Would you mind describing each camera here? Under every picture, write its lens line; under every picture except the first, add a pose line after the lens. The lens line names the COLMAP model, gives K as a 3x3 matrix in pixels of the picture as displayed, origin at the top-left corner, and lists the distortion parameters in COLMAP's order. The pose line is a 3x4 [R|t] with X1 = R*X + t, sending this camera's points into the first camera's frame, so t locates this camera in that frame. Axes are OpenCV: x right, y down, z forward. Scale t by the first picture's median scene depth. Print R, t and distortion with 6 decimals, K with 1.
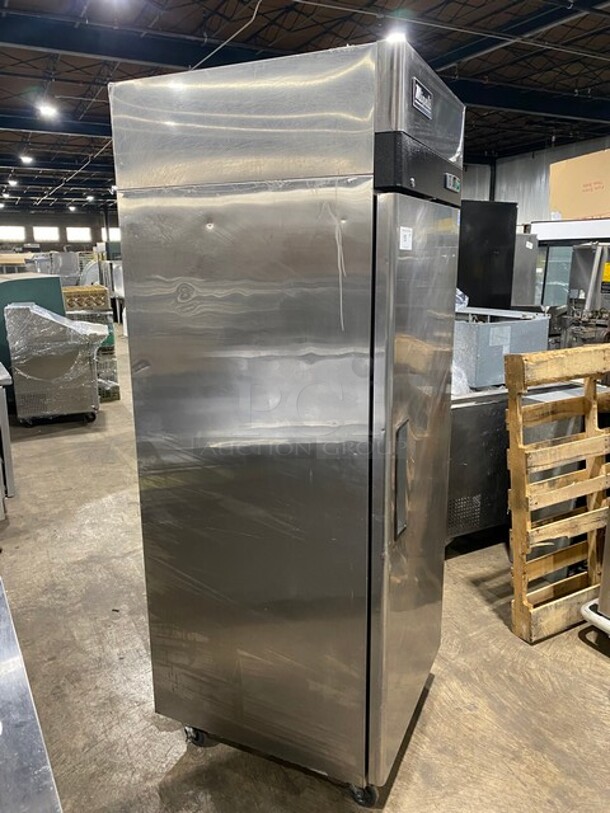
lens RADIAL K [[619.6, 0, 301.0], [0, 619.6, 408.0], [0, 0, 1]] dist [-0.006412, 0.003760]
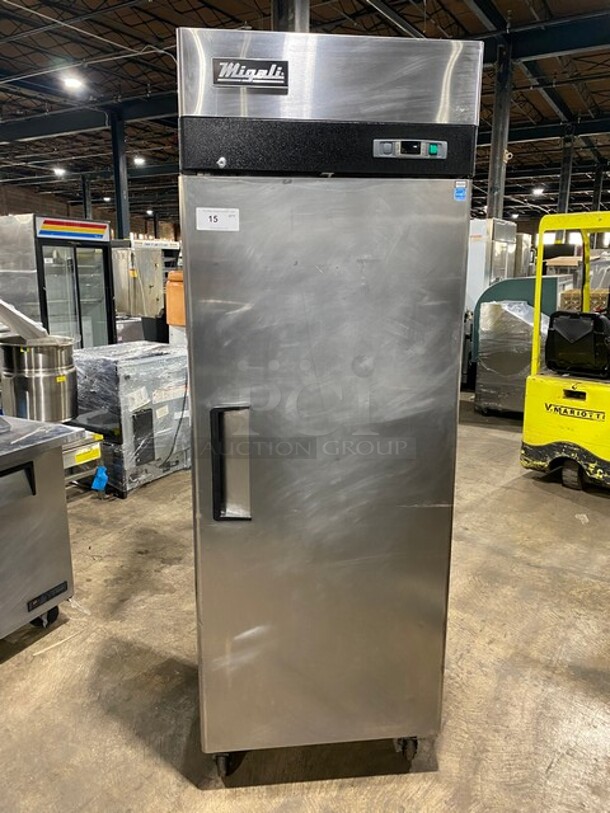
lens RADIAL K [[619.6, 0, 301.0], [0, 619.6, 408.0], [0, 0, 1]] dist [-0.006412, 0.003760]
pose [[0.507620, 0.205665, -0.836674, 0.356617], [-0.208834, 0.971504, 0.112106, -0.042295], [0.835889, 0.117819, 0.536105, 0.182212]]
